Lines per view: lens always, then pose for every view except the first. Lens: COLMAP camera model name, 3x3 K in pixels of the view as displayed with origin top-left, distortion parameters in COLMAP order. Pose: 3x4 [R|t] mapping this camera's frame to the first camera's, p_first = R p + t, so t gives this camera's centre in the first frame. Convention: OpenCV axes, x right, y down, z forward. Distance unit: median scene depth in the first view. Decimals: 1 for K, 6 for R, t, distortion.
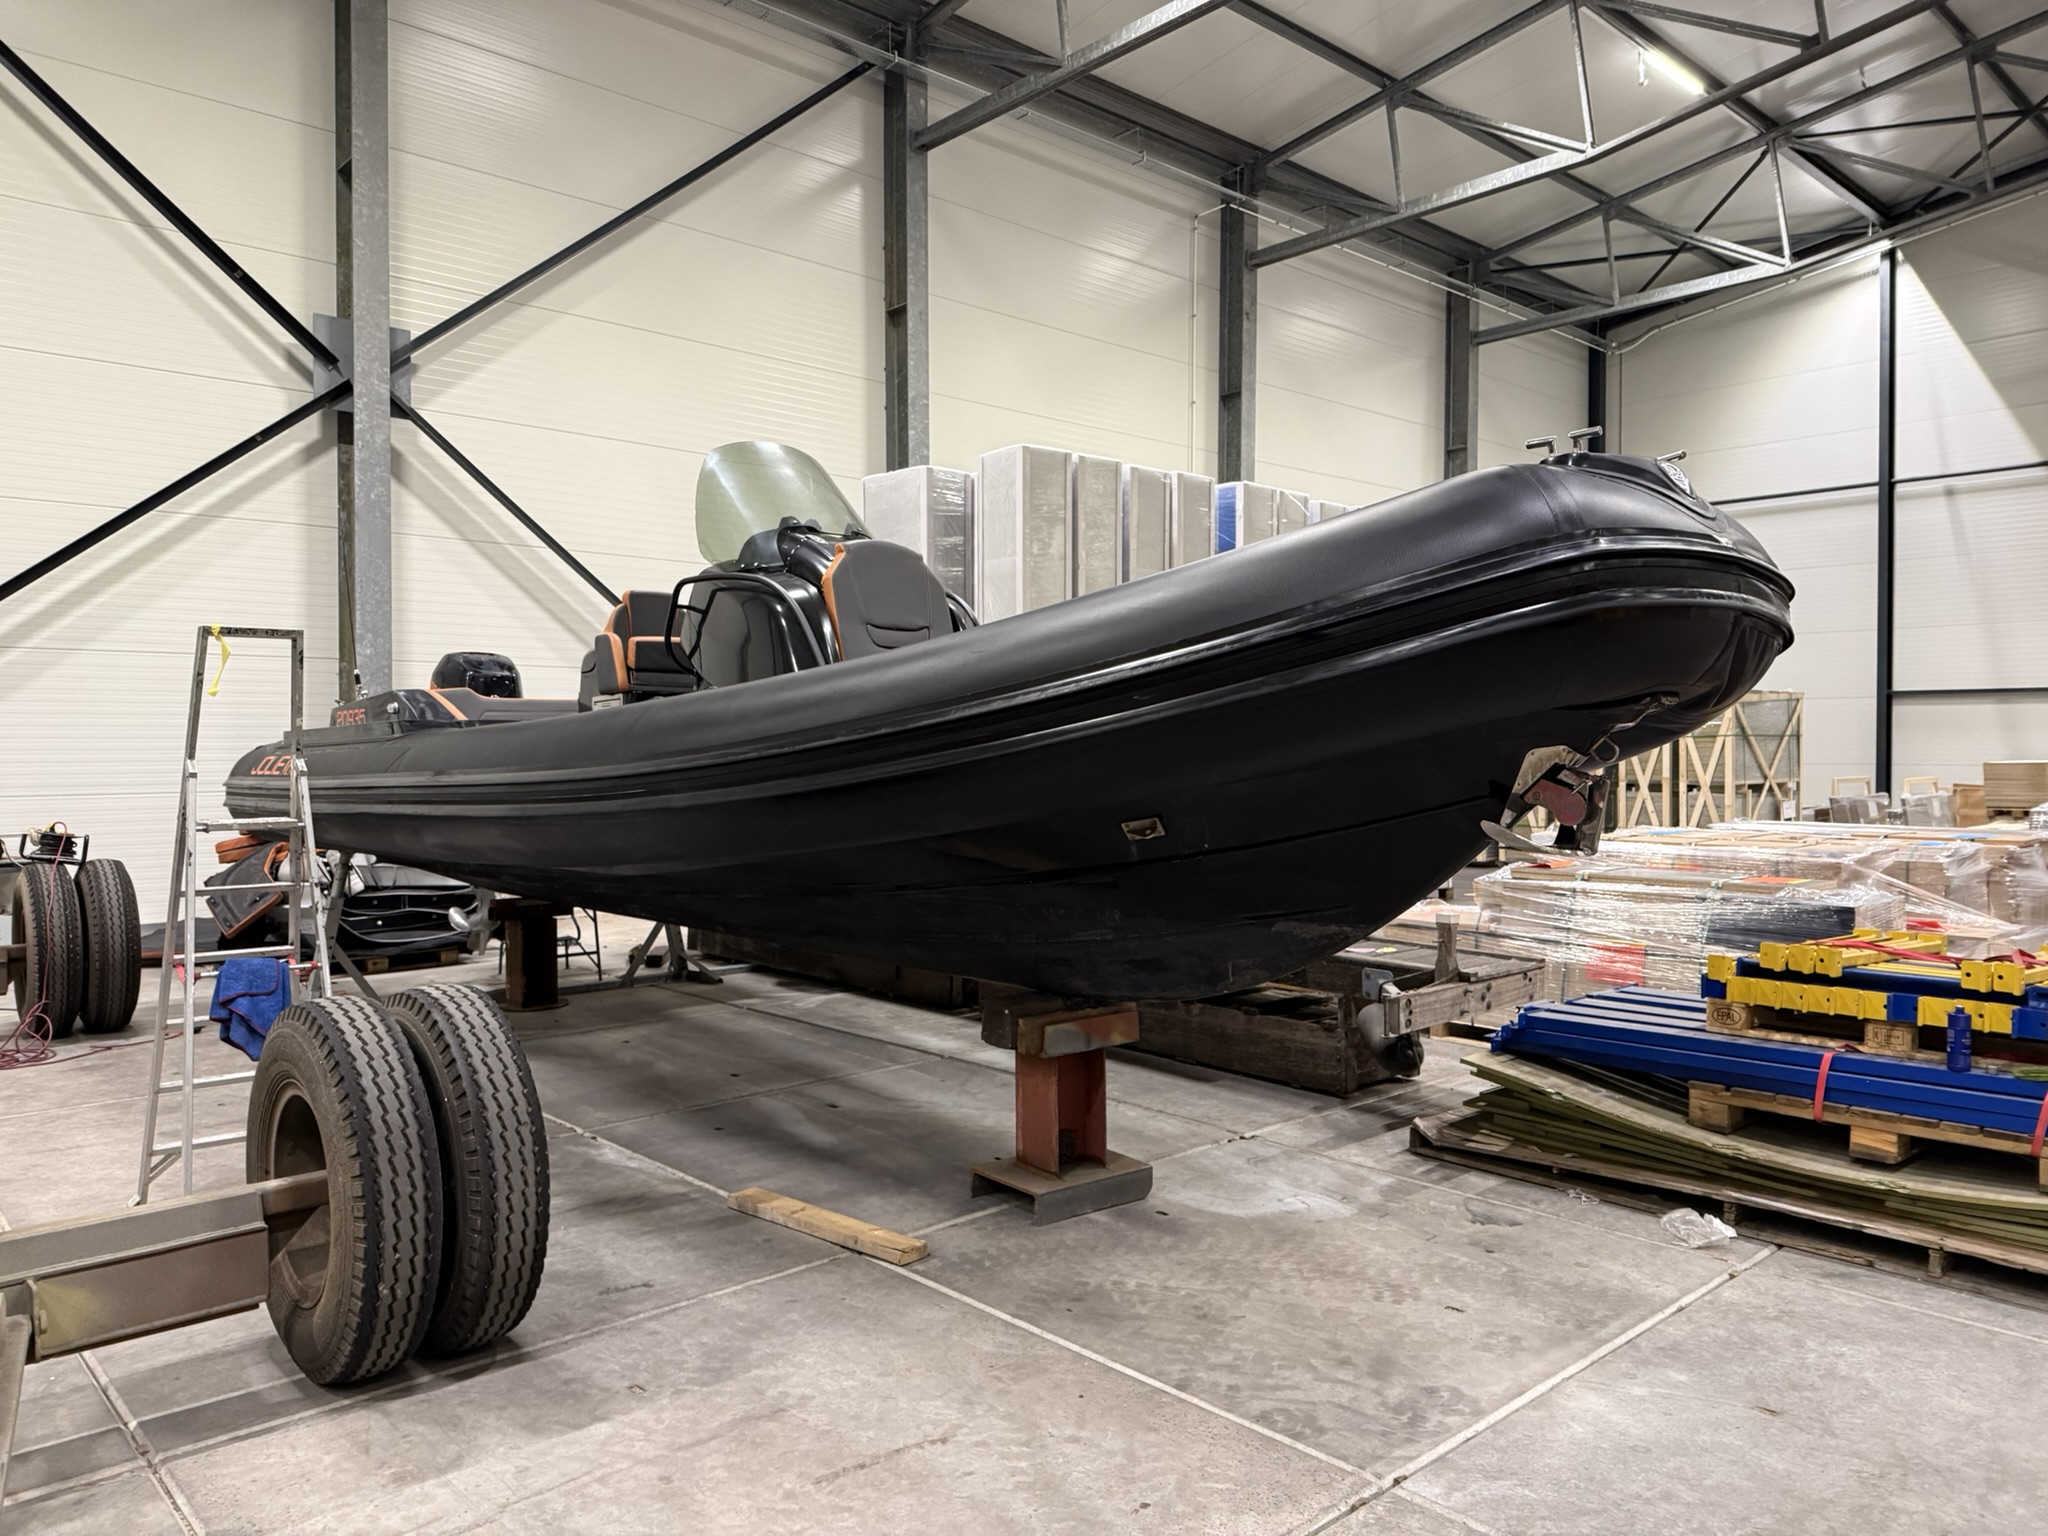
lens RADIAL K [[1448.4, 0, 1028.9], [0, 1448.4, 769.9], [0, 0, 1]] dist [0.001848, -0.016945]
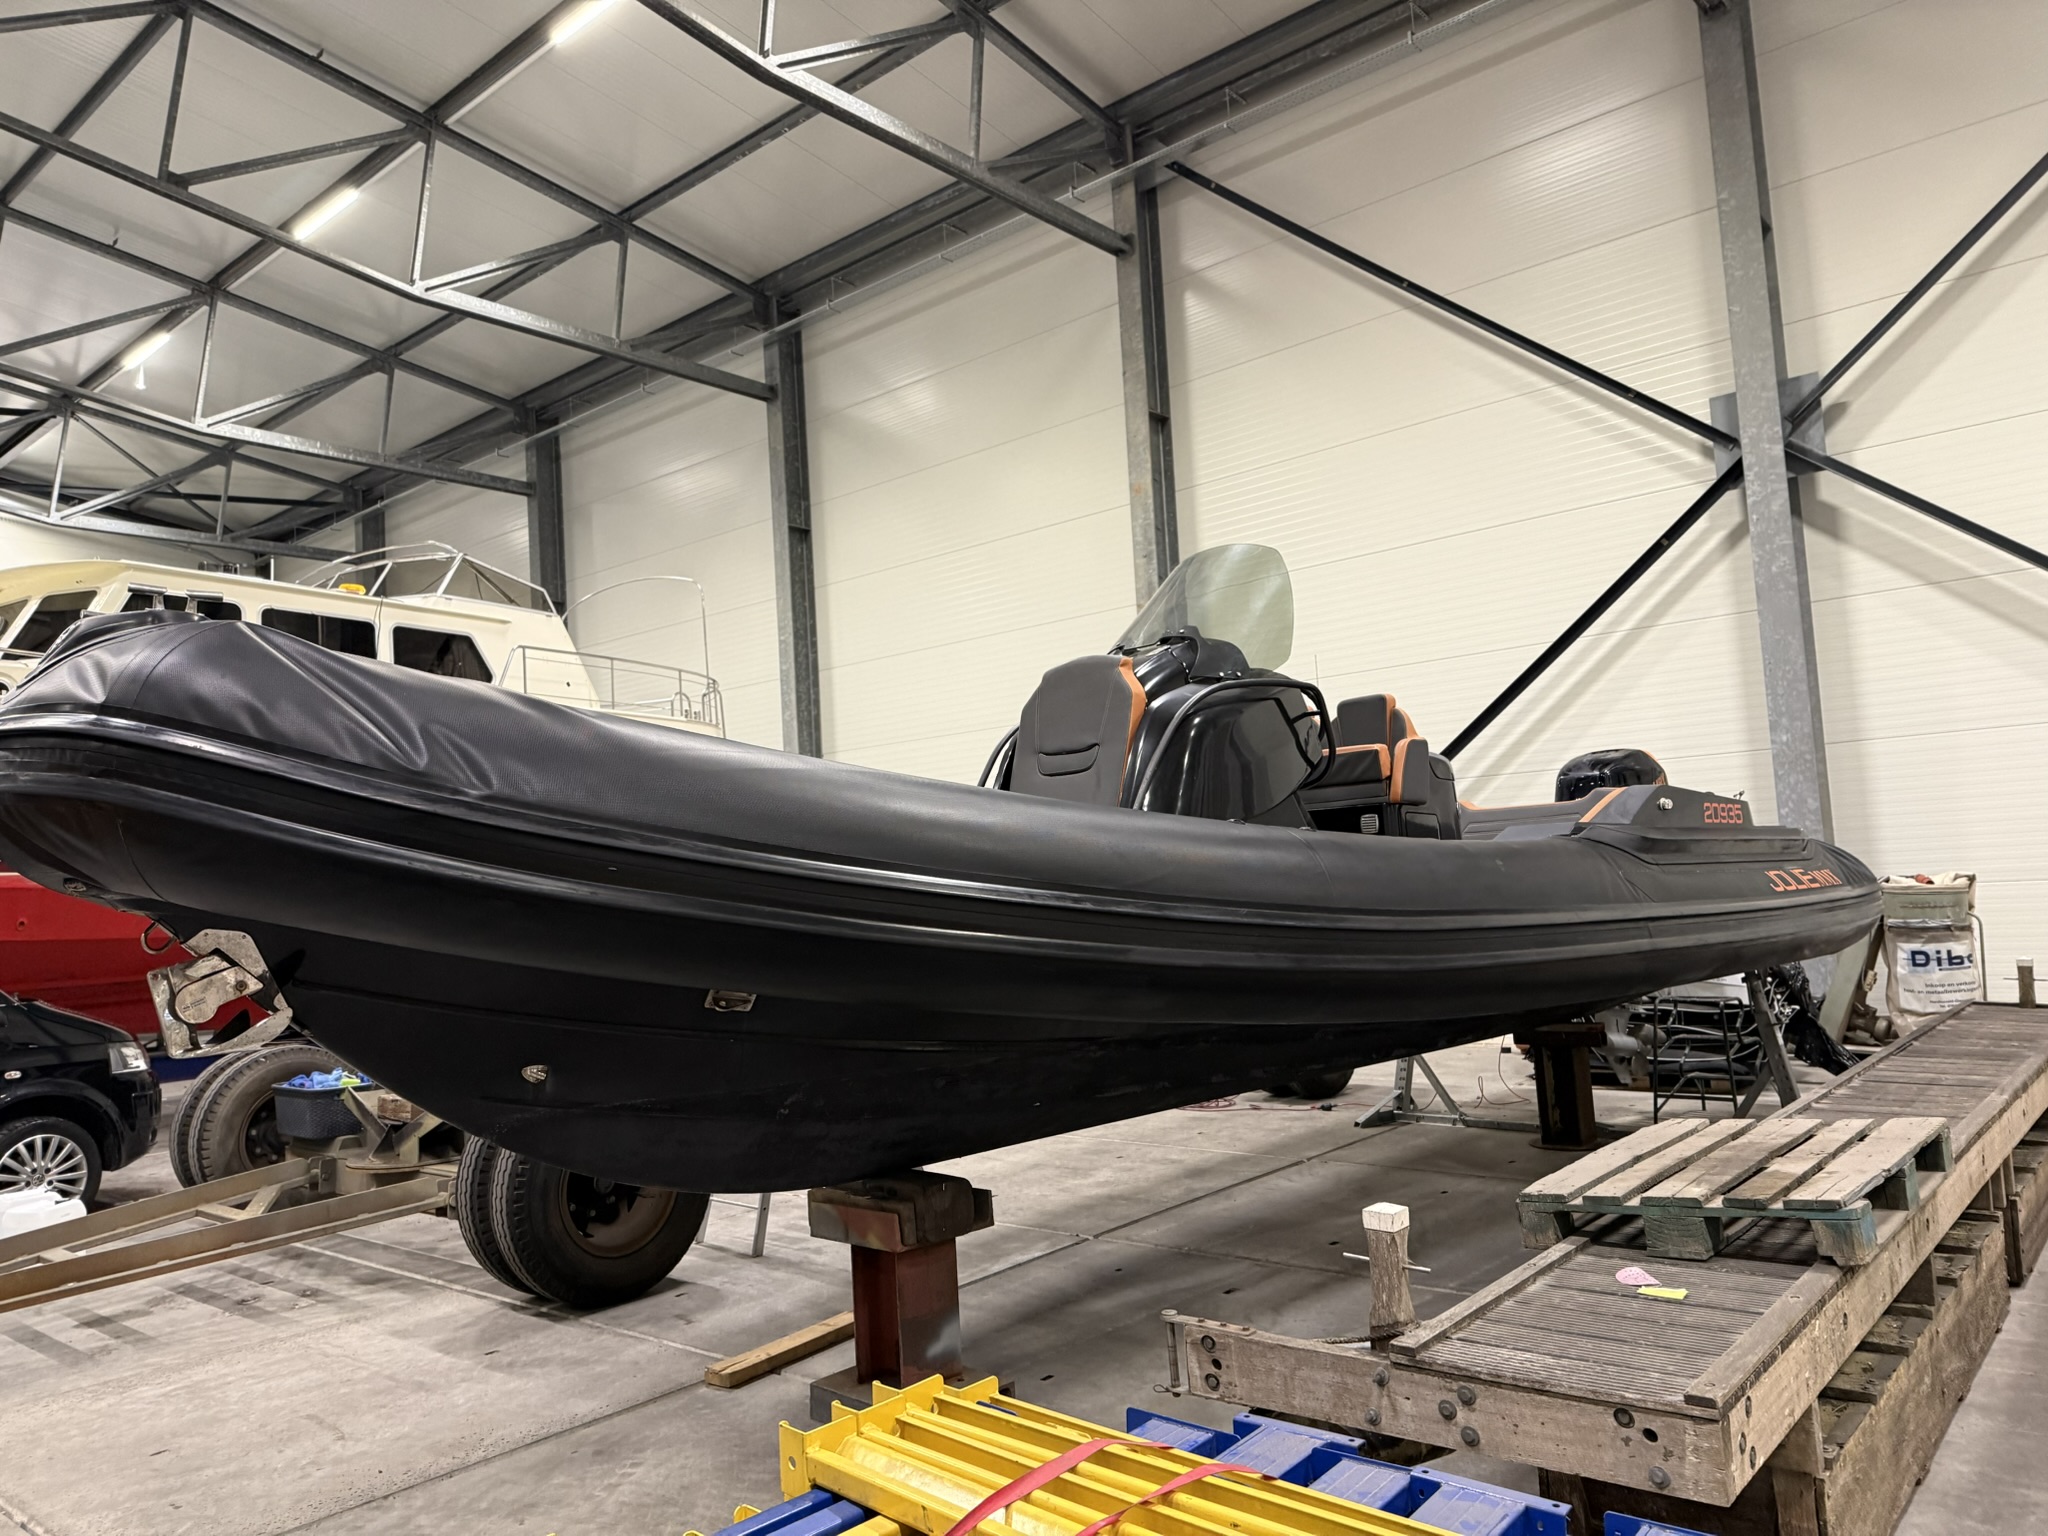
lens RADIAL K [[1448.4, 0, 1029.5], [0, 1448.4, 766.7], [0, 0, 1]] dist [0.001848, -0.016945]
pose [[0.123173, -0.083163, -0.988894, 0.770822], [0.037408, 0.996163, -0.079115, -0.016729], [0.991680, -0.027247, 0.125812, 0.815139]]
